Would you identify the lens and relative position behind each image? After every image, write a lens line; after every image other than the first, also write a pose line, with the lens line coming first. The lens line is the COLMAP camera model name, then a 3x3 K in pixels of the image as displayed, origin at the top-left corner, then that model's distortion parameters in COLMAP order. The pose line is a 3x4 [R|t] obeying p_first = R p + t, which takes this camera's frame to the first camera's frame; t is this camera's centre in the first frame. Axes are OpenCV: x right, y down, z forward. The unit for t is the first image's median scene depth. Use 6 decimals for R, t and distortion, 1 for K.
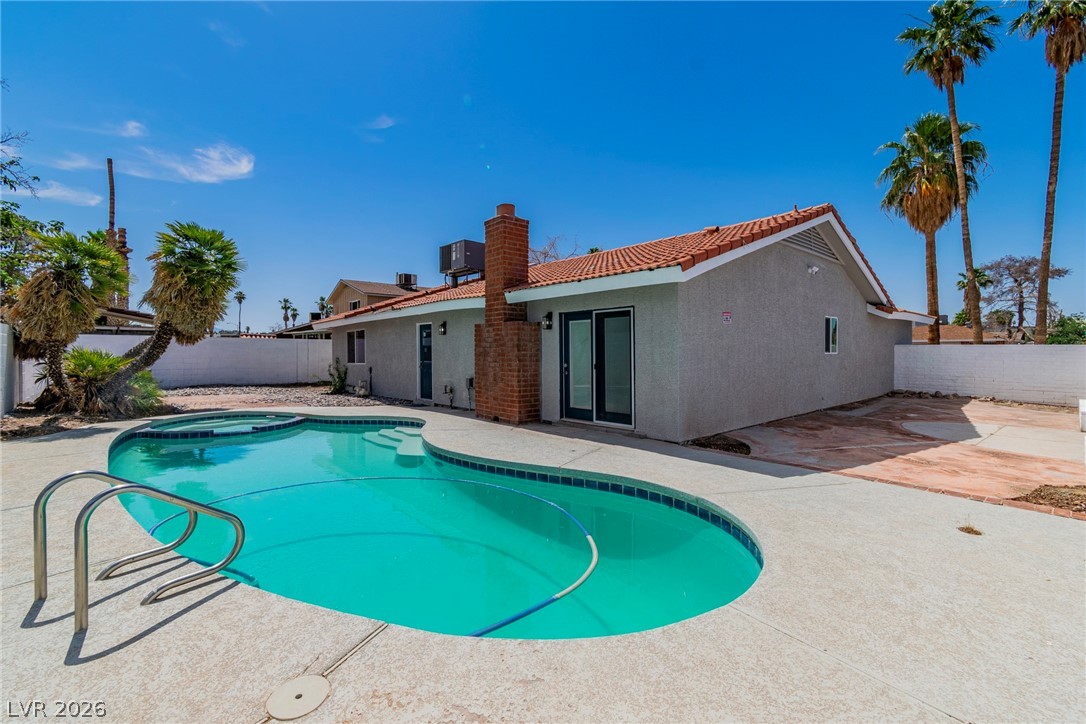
lens RADIAL K [[483.2, 0, 544.6], [0, 483.2, 353.0], [0, 0, 1]] dist [-0.002807, -0.000098]
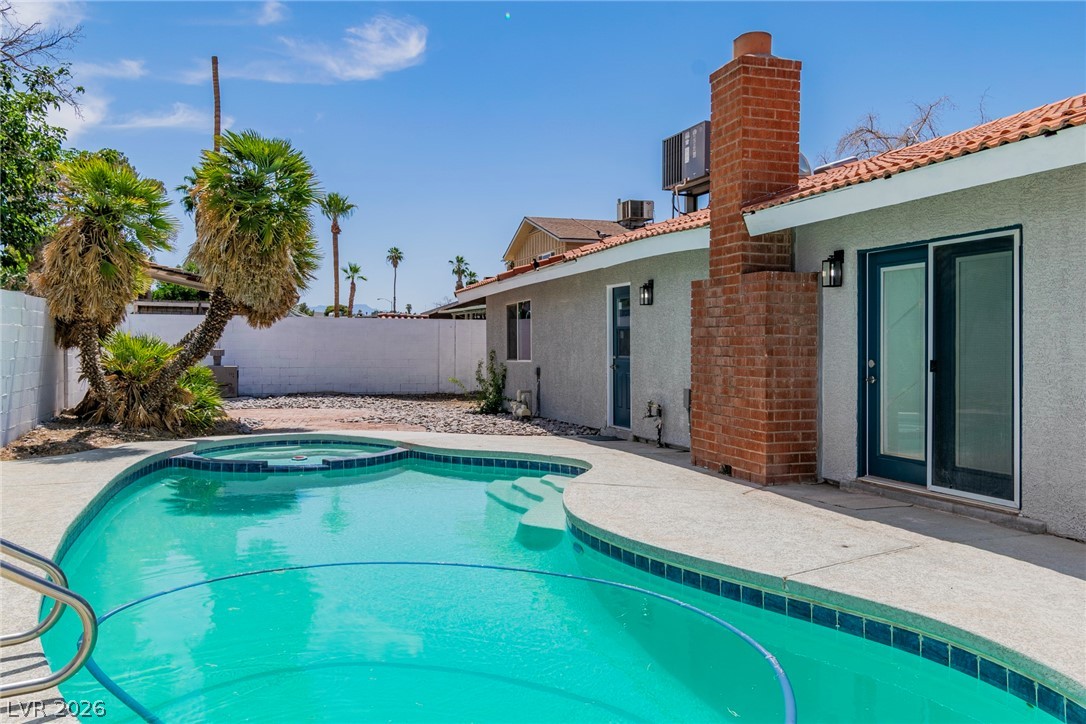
lens RADIAL K [[900.6, 0, 542.3], [0, 900.6, 363.6], [0, 0, 1]] dist [0.002364, -0.007217]
pose [[0.915130, 0.010811, -0.403014, 0.097792], [-0.004186, 0.999841, 0.017316, 0.011369], [0.403137, -0.014159, 0.915030, 0.075820]]
